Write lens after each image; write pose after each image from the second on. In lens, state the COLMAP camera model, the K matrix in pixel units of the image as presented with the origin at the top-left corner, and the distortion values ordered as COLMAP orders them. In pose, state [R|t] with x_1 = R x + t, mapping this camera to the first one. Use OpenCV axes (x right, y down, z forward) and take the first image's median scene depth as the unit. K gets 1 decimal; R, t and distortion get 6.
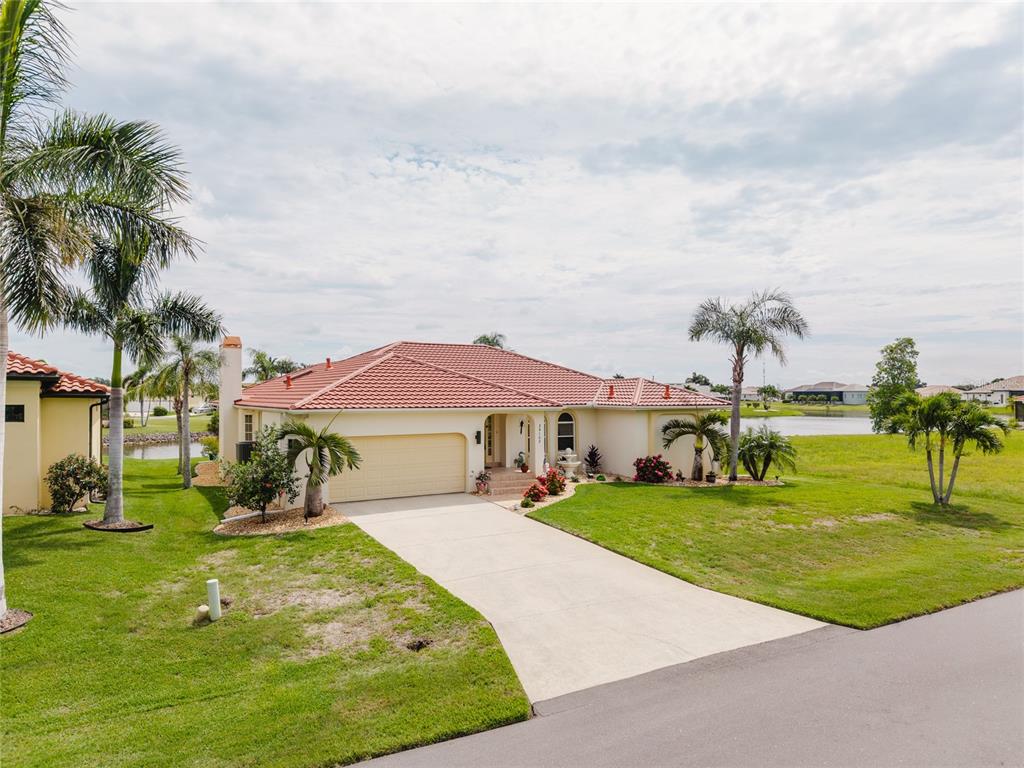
lens RADIAL K [[712.2, 0, 407.4], [0, 712.2, 386.4], [0, 0, 1]] dist [0.063725, -0.048392]
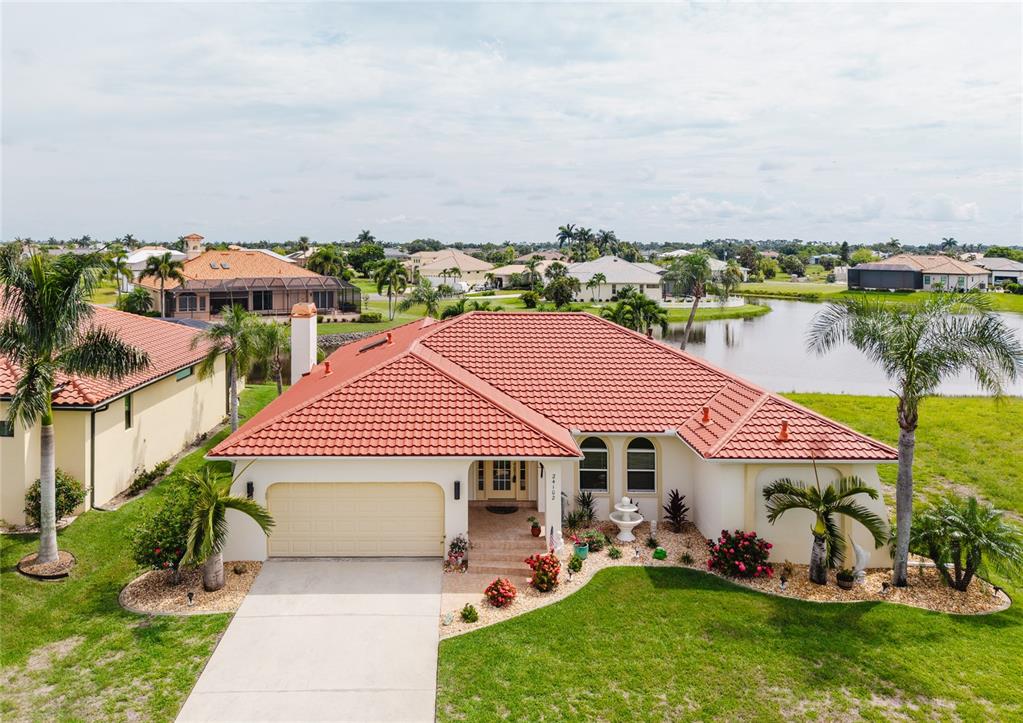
lens RADIAL K [[731.8, 0, 377.4], [0, 731.8, 262.2], [0, 0, 1]] dist [0.001782, 0.004749]
pose [[0.884267, -0.011051, -0.466851, 0.449644], [0.024239, 0.999459, 0.022252, -0.222592], [0.466352, -0.030992, 0.884056, 0.299841]]
